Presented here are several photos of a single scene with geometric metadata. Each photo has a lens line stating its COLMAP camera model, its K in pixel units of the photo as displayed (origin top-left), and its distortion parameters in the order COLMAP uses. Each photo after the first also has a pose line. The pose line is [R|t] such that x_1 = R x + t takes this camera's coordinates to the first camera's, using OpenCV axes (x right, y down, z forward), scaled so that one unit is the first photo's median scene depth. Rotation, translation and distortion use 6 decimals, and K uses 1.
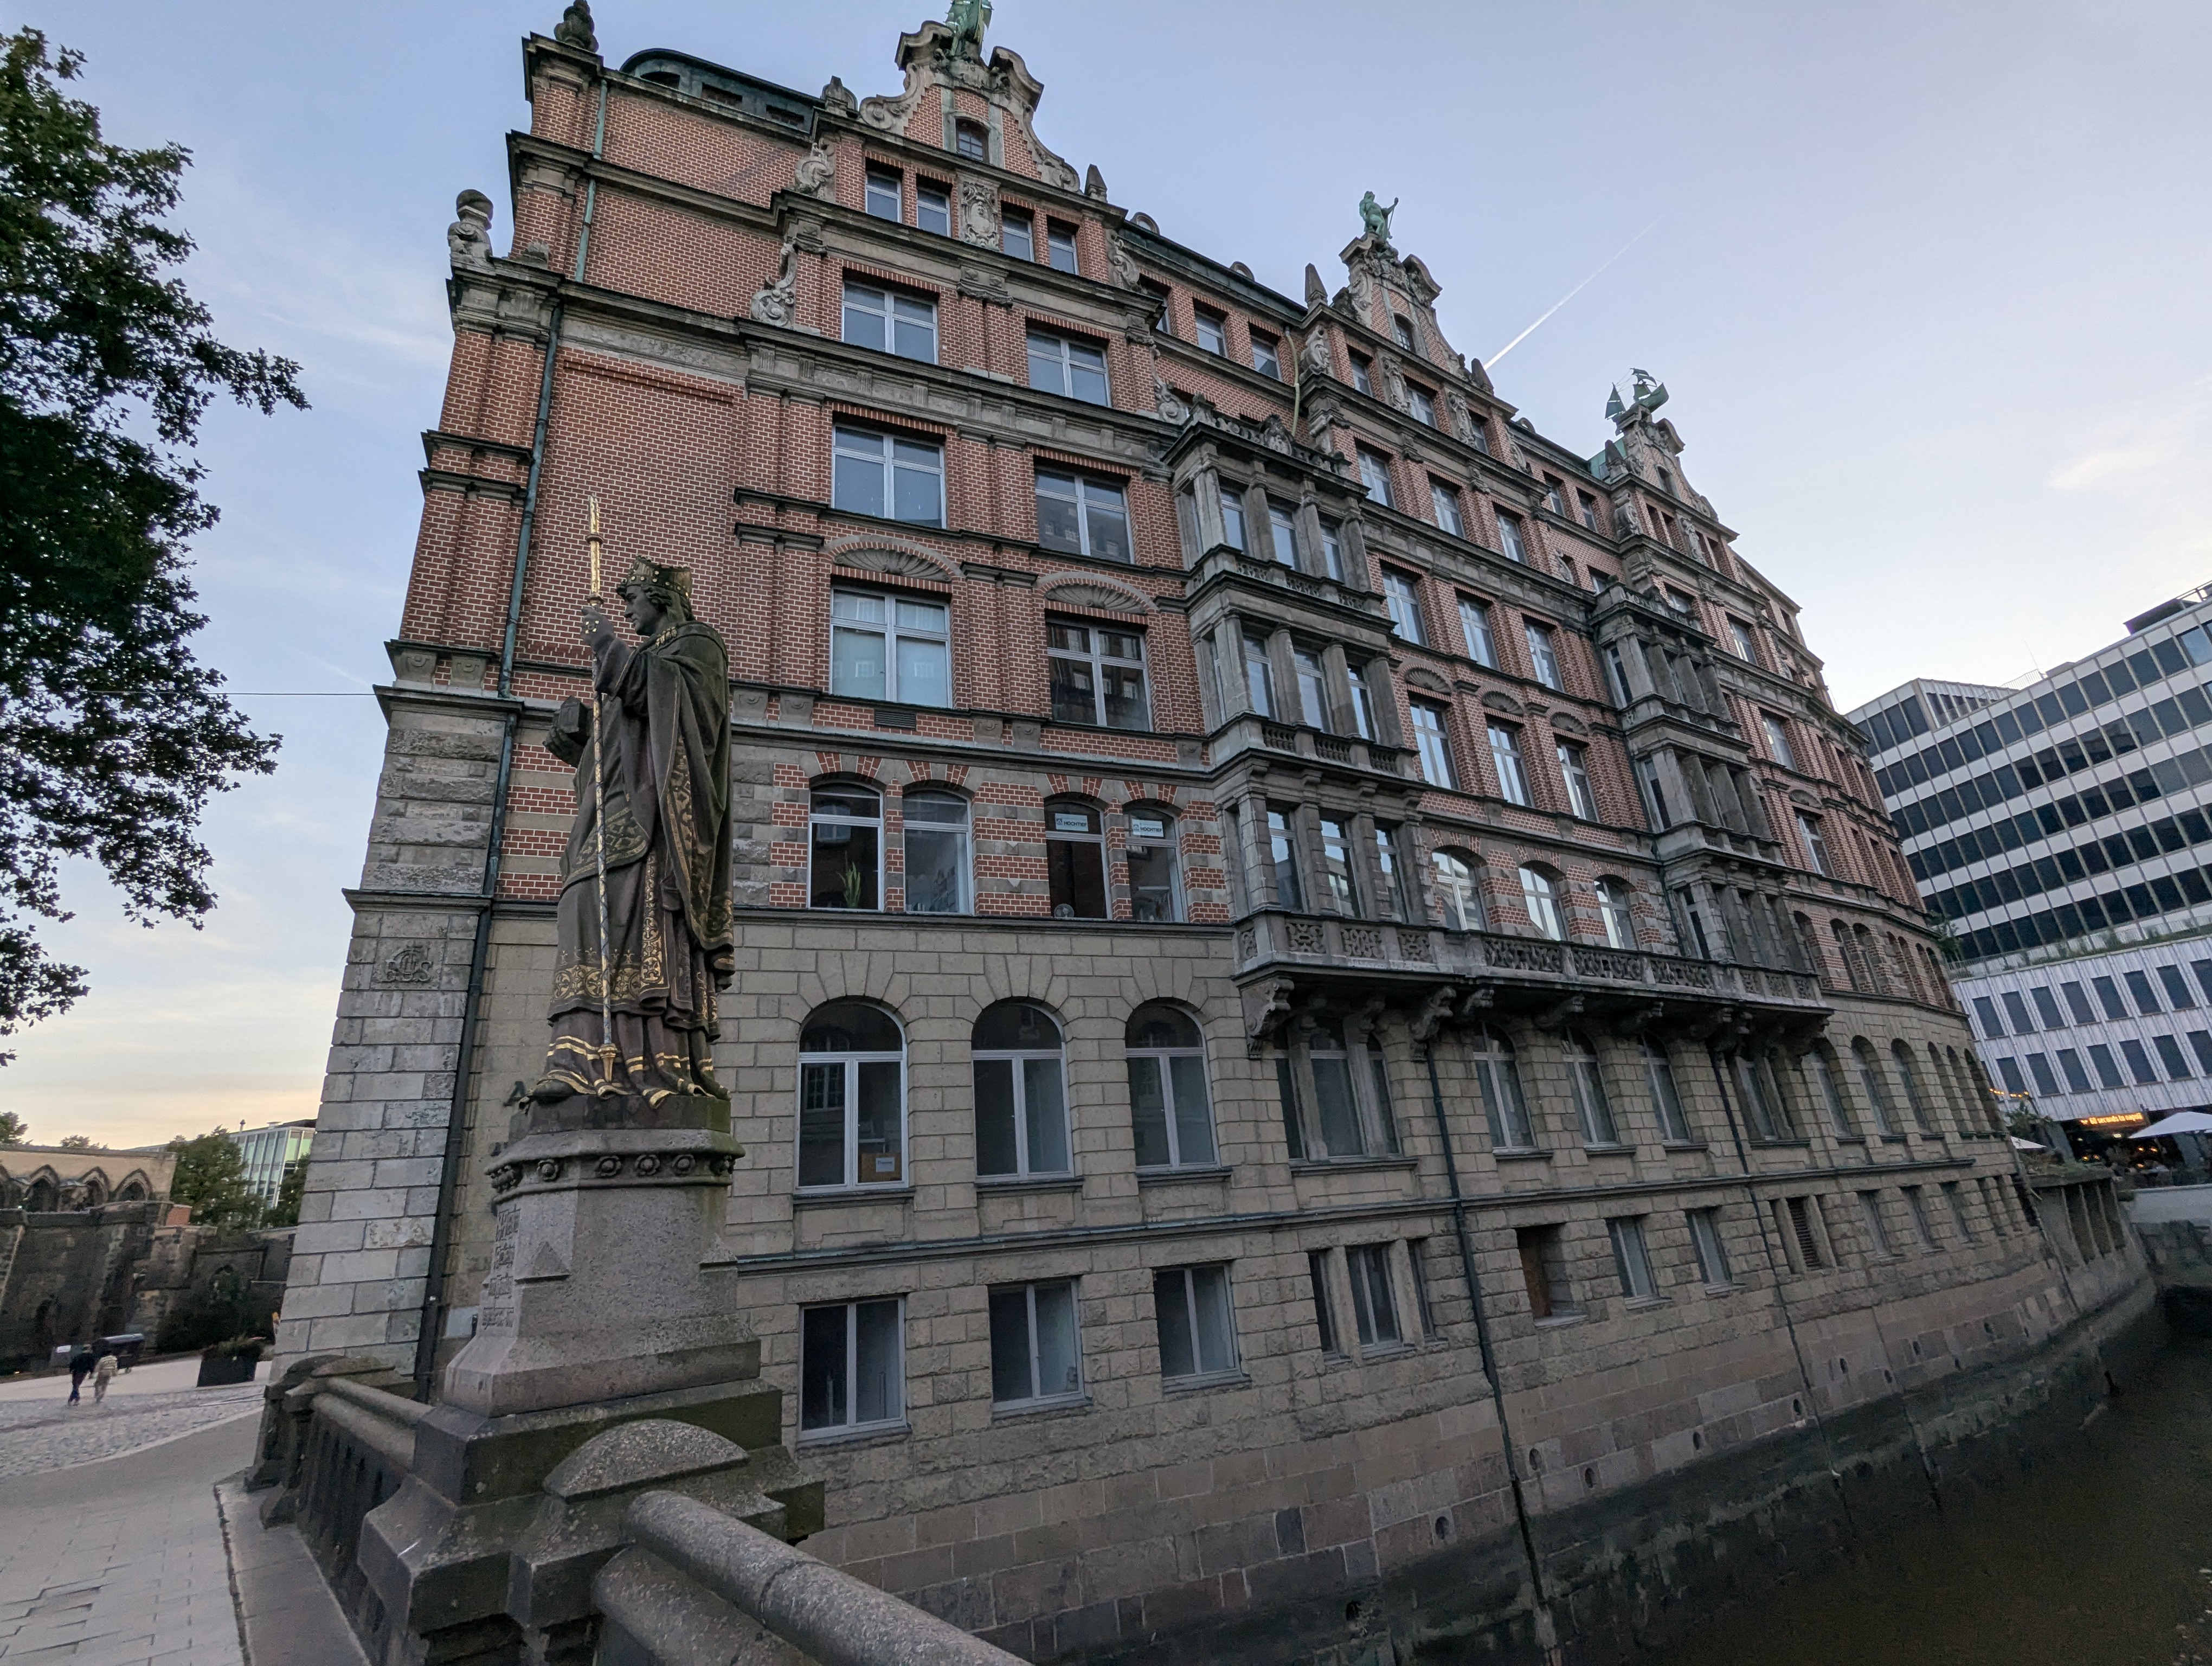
lens RADIAL K [[1053.0, 0, 1106.0], [0, 1053.0, 833.0], [0, 0, 1]] dist [0.000159, -0.001267]
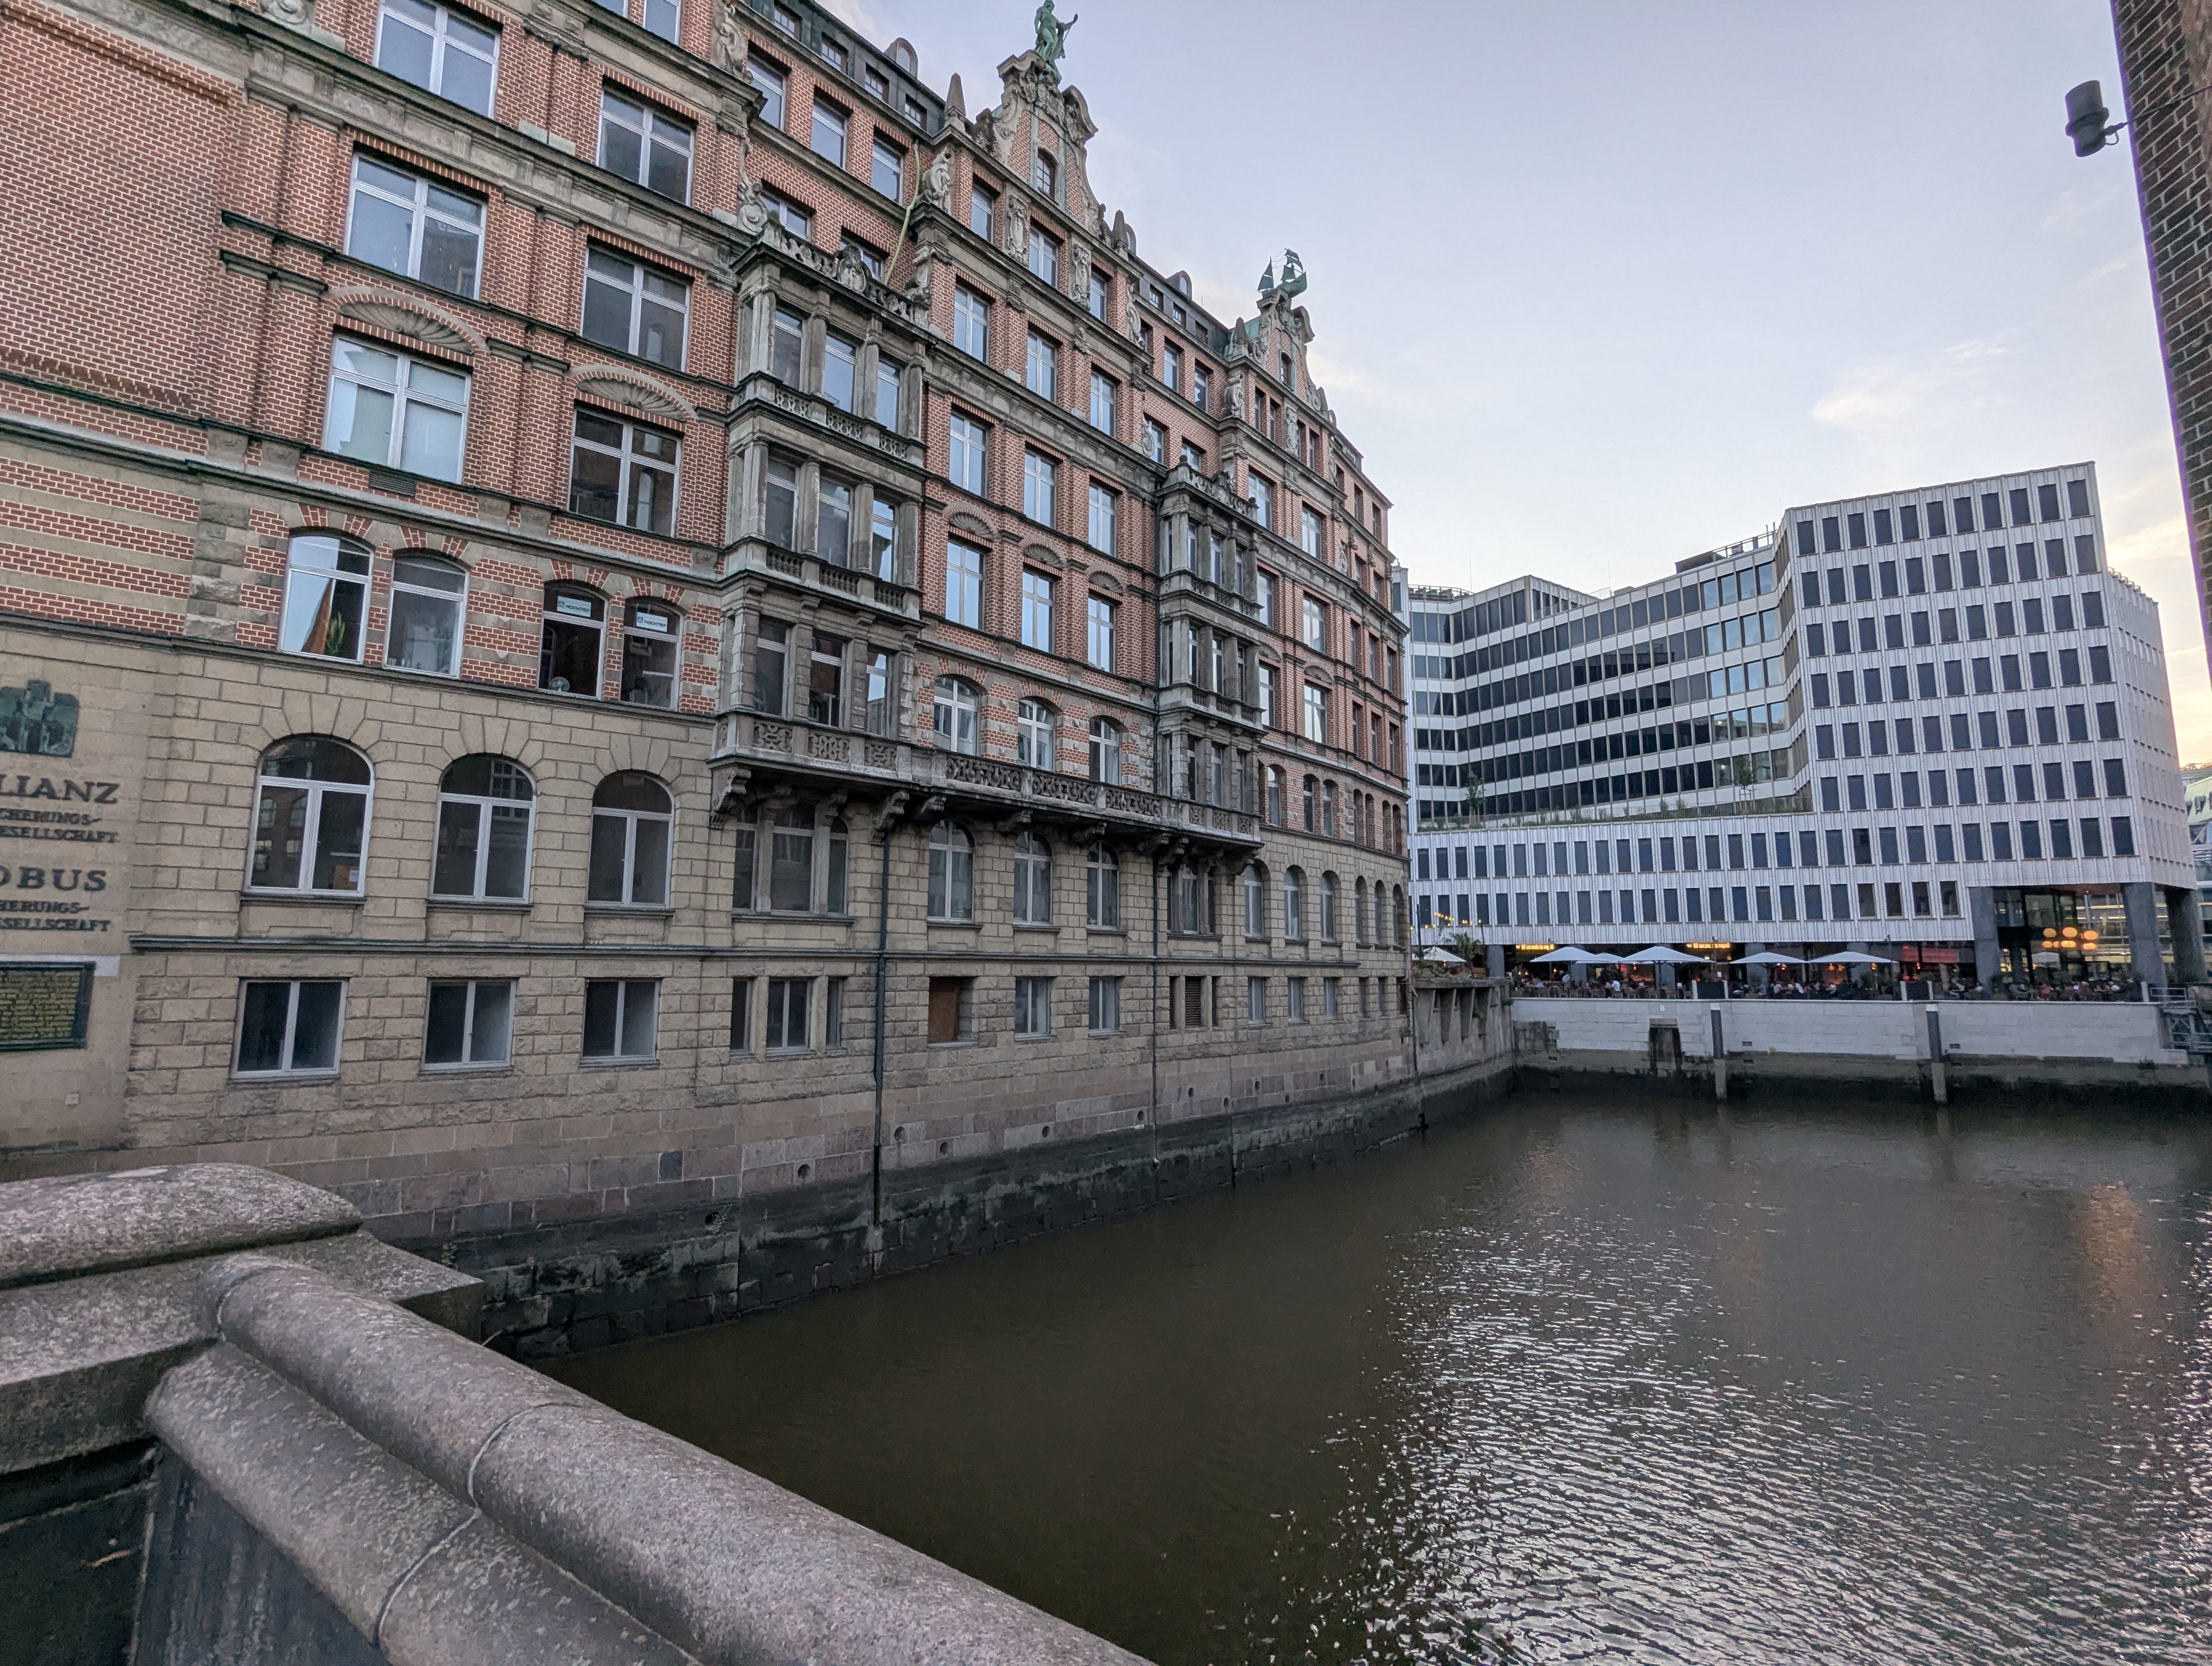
lens RADIAL K [[1045.3, 0, 1106.0], [0, 1045.3, 833.0], [0, 0, 1]] dist [-0.003720, 0.003546]
pose [[0.959752, 0.125364, 0.251315, 0.240853], [-0.179936, 0.961541, 0.207512, -0.102178], [-0.215635, -0.244381, 0.945399, -0.224877]]
